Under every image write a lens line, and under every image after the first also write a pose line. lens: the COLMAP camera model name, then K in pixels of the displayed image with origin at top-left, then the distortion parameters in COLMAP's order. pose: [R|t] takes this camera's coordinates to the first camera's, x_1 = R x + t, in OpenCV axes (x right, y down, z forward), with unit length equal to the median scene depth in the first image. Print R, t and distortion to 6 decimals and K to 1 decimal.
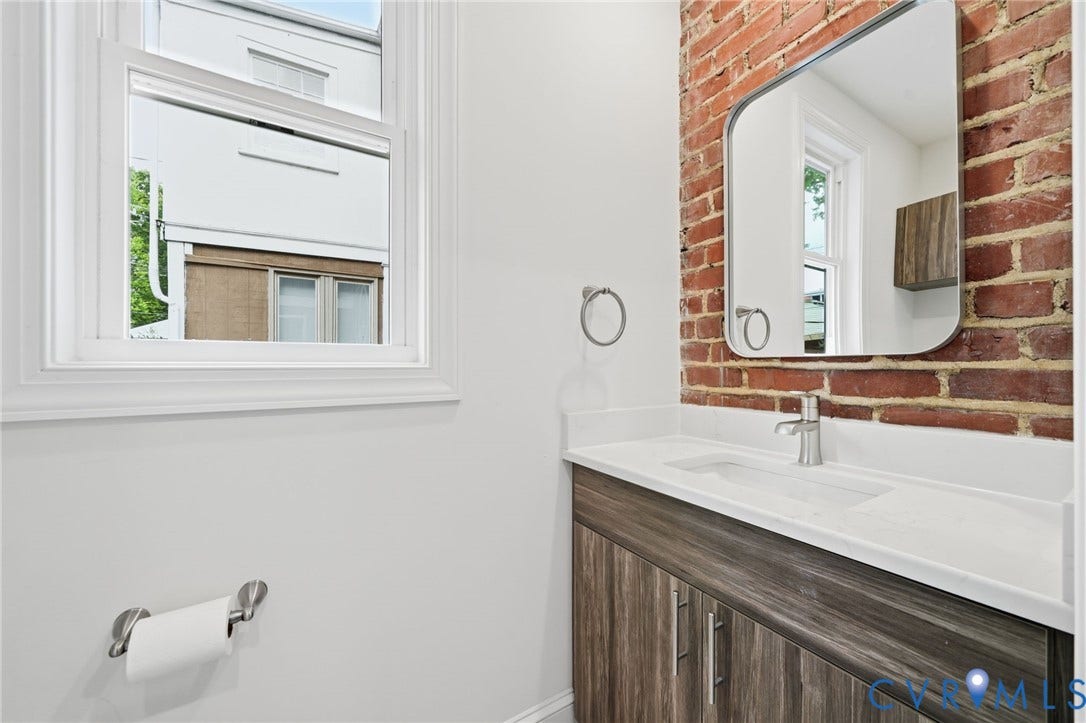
lens RADIAL K [[421.9, 0, 543.3], [0, 421.9, 363.8], [0, 0, 1]] dist [-0.000535, -0.000580]
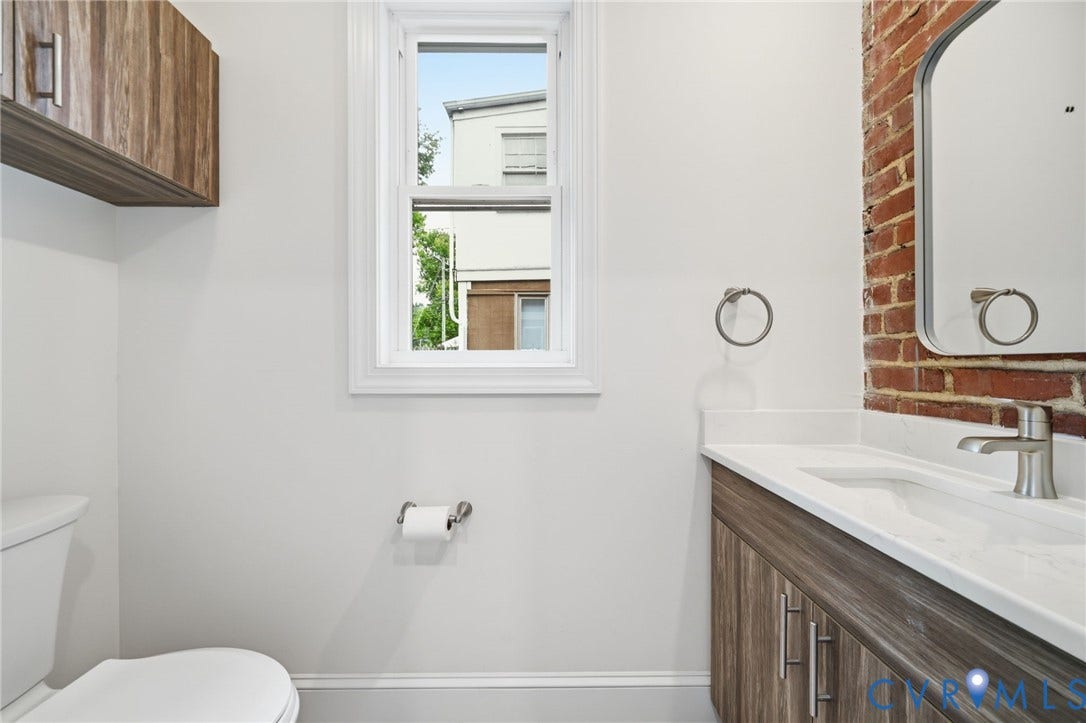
lens RADIAL K [[421.9, 0, 546.9], [0, 421.9, 363.6], [0, 0, 1]] dist [-0.000535, -0.000580]
pose [[0.831376, -0.003172, -0.555702, 0.320759], [0.002798, 0.999995, -0.001523, -0.000445], [0.555704, -0.000288, 0.831380, -0.104162]]
